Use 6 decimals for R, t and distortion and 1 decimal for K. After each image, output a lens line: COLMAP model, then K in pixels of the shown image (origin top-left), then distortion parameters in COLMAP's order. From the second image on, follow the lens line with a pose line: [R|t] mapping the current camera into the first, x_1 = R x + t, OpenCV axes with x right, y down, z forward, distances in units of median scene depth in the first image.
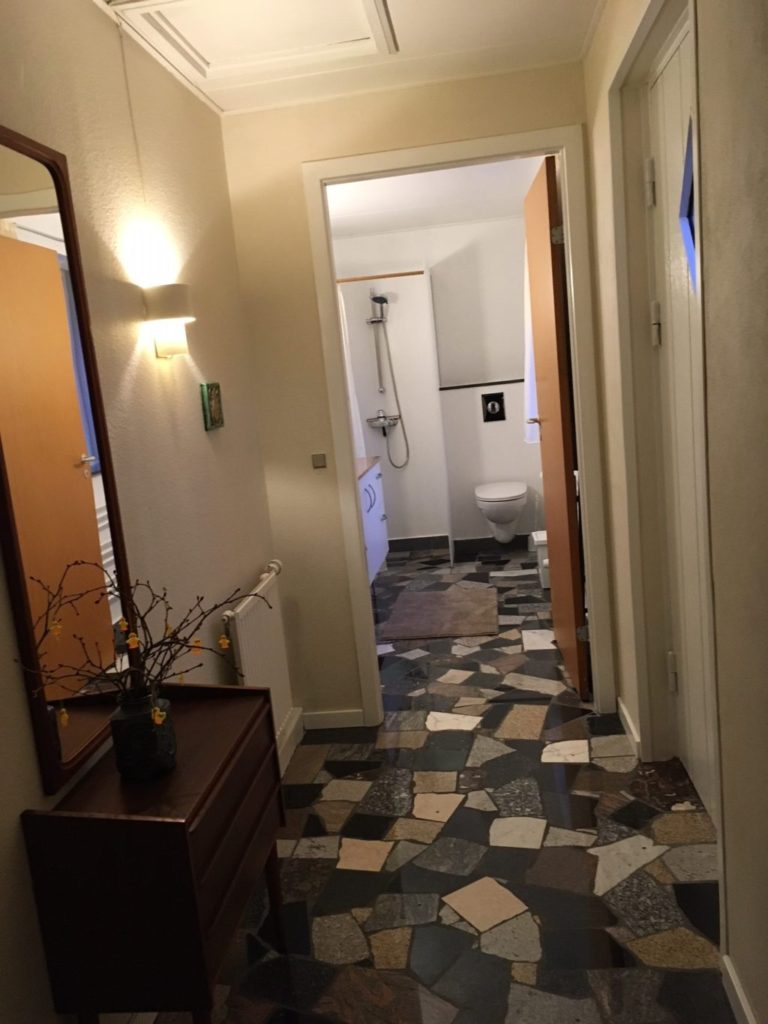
lens RADIAL K [[859.7, 0, 384.0], [0, 859.7, 512.0], [0, 0, 1]] dist [0.075753, -0.077044]
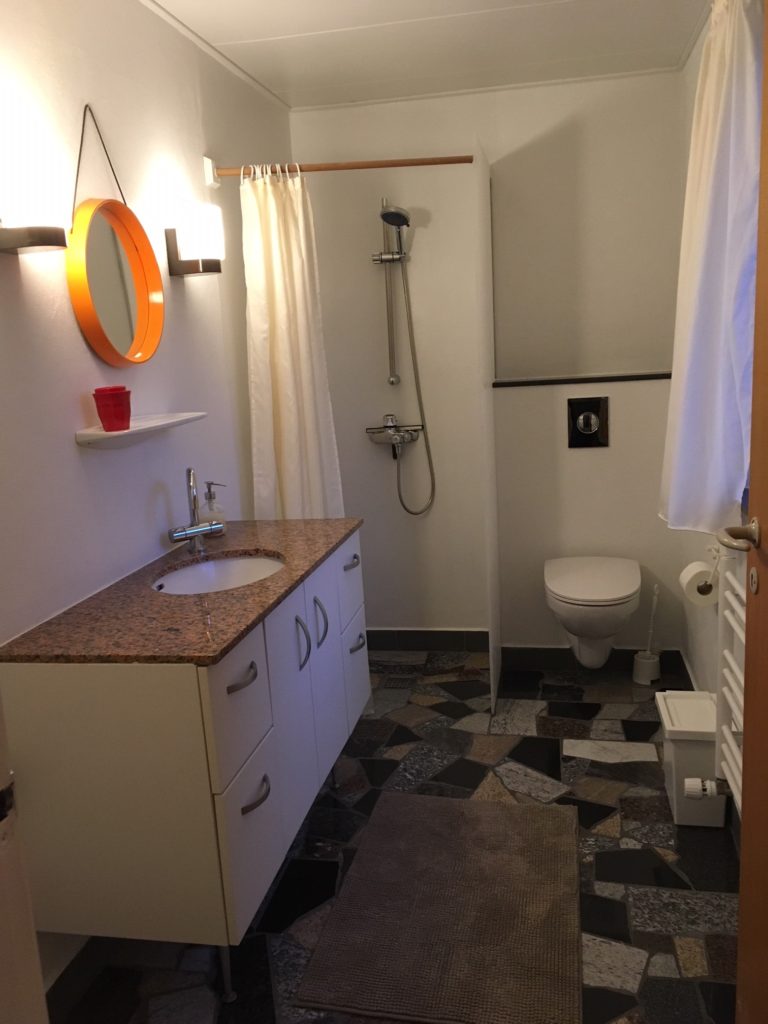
lens RADIAL K [[859.7, 0, 384.0], [0, 859.7, 512.0], [0, 0, 1]] dist [0.075753, -0.077044]
pose [[0.995310, 0.063984, -0.072559, 0.040811], [-0.061108, 0.997281, 0.041188, -0.080698], [0.074997, -0.036560, 0.996513, 0.440349]]
